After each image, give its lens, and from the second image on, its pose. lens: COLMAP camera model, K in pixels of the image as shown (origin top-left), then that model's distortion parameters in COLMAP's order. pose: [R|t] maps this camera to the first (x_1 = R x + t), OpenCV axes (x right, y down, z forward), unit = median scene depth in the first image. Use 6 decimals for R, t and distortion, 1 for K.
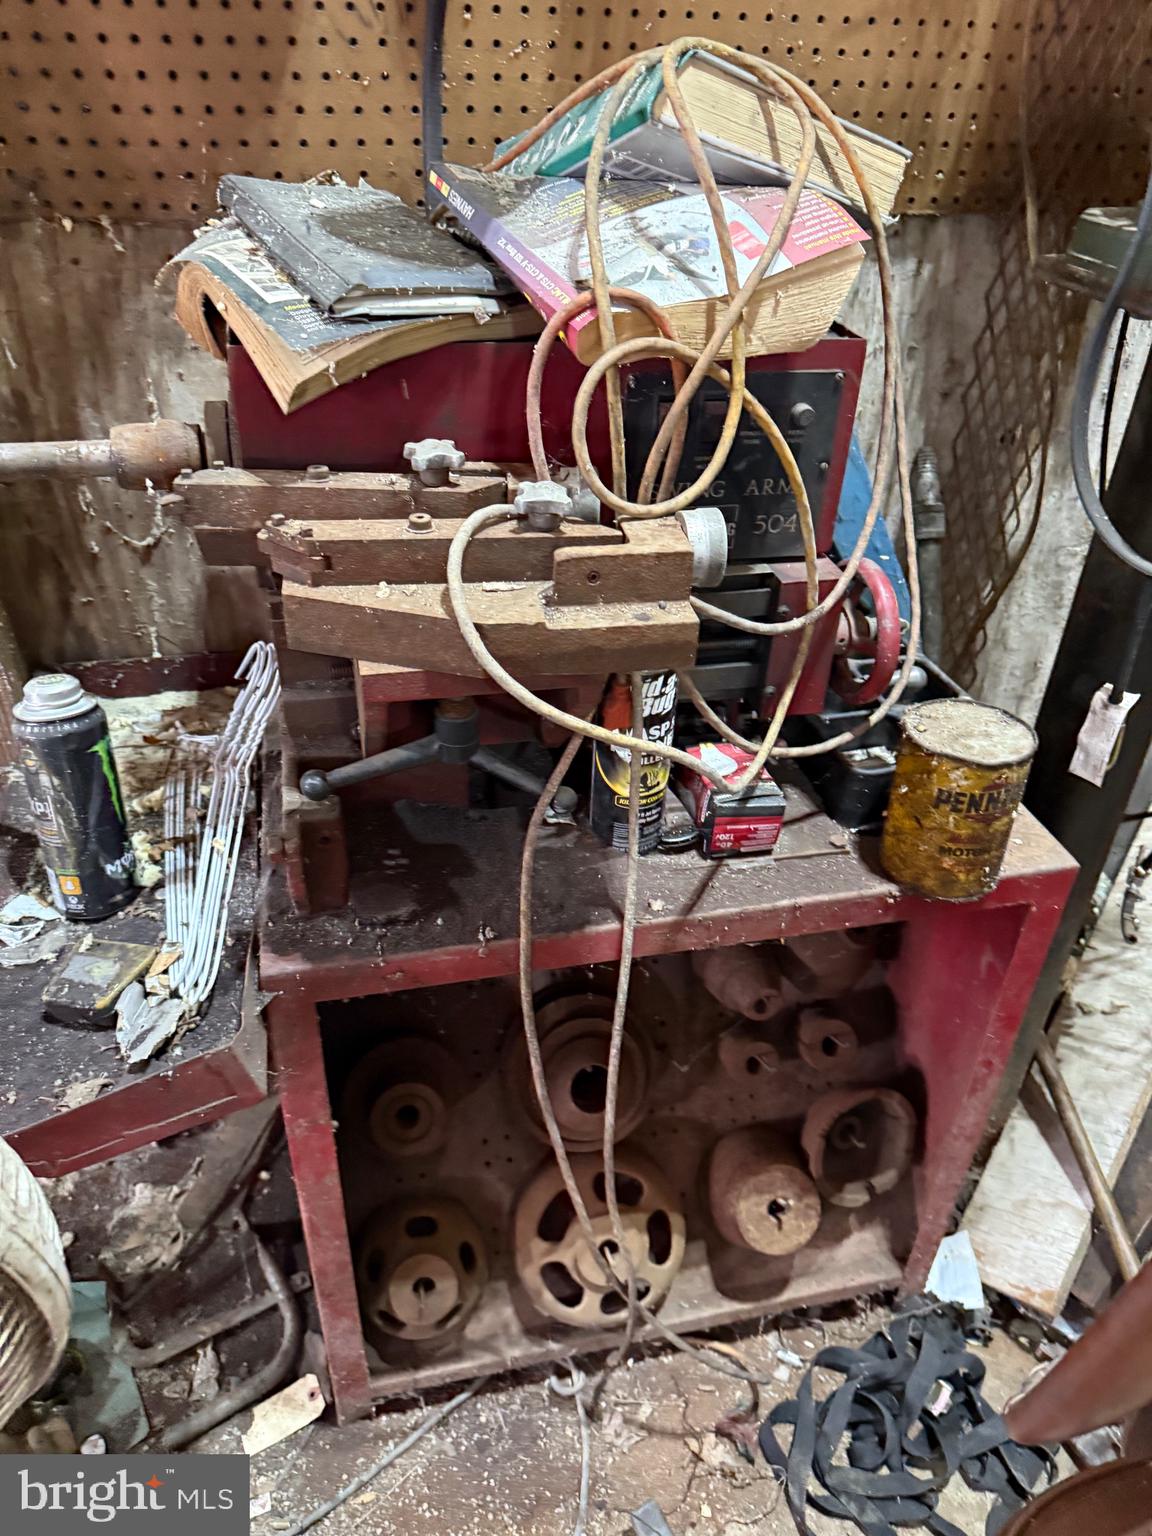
lens RADIAL K [[1077.8, 0, 545.0], [0, 1077.8, 763.8], [0, 0, 1]] dist [-0.000730, -0.008782]
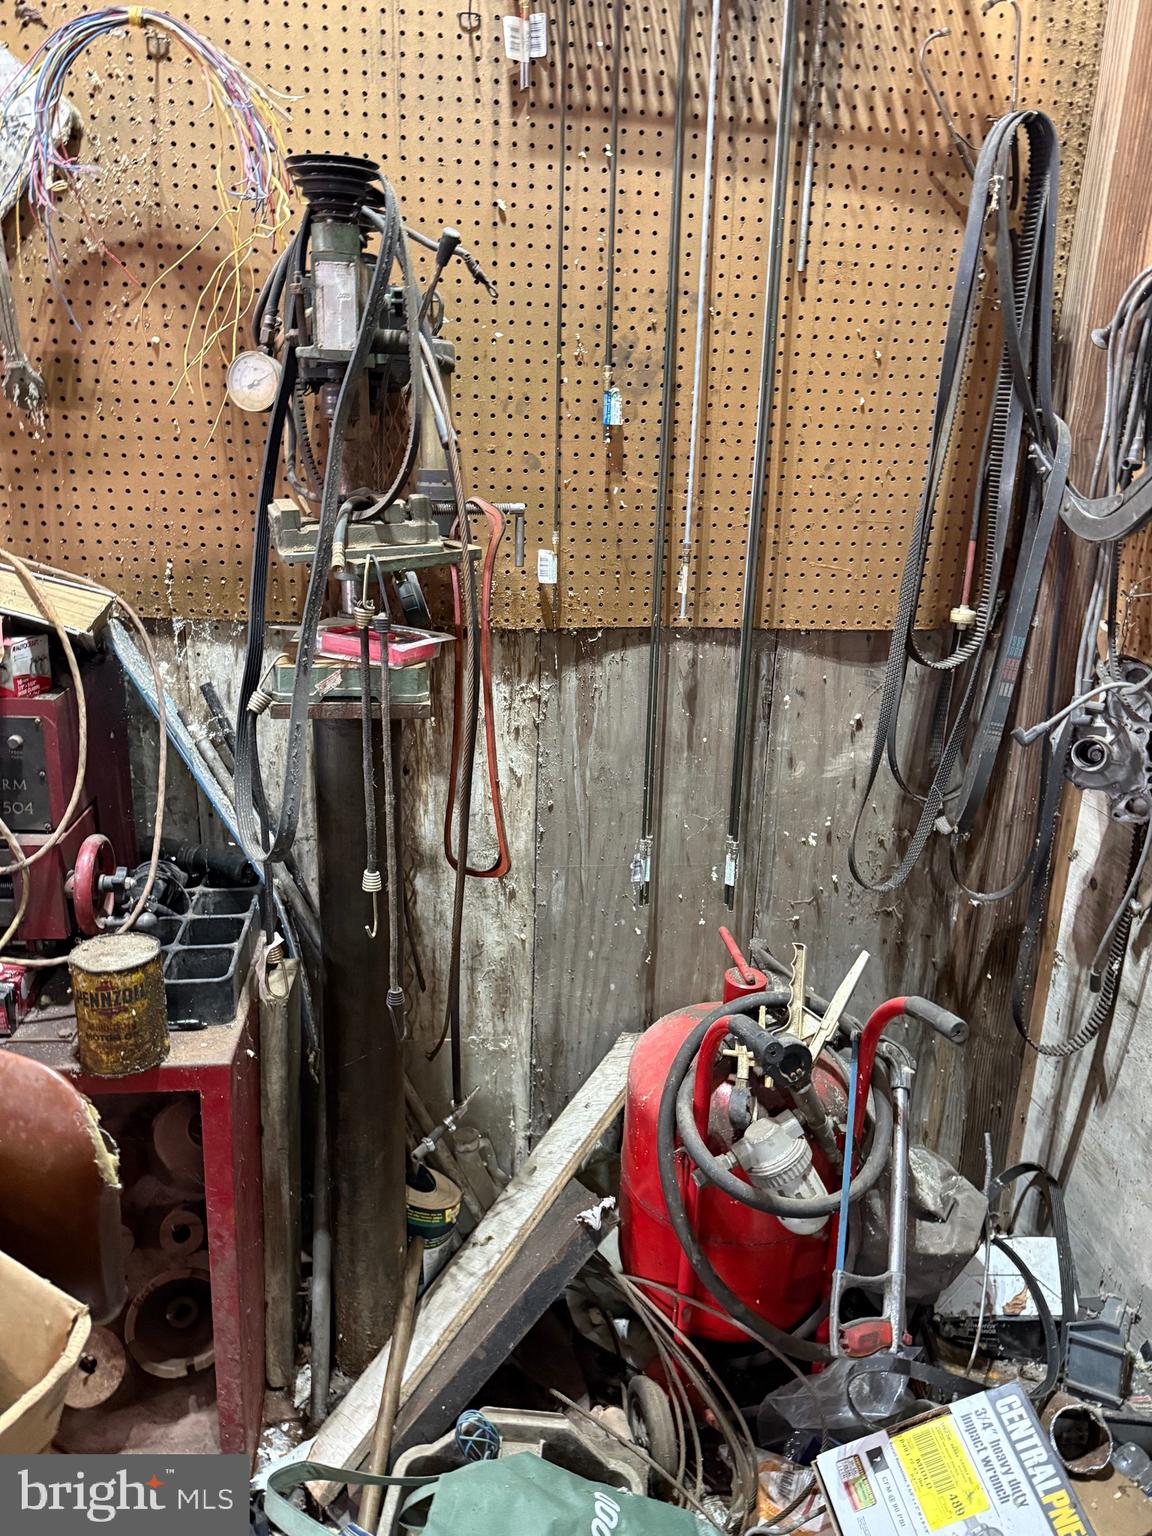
lens RADIAL K [[1077.8, 0, 545.0], [0, 1077.8, 763.8], [0, 0, 1]] dist [-0.000730, -0.008782]
pose [[0.994416, 0.056392, -0.089200, 0.941883], [-0.079966, 0.954220, -0.288217, 0.086700], [0.068864, 0.293741, 0.953401, -0.376866]]
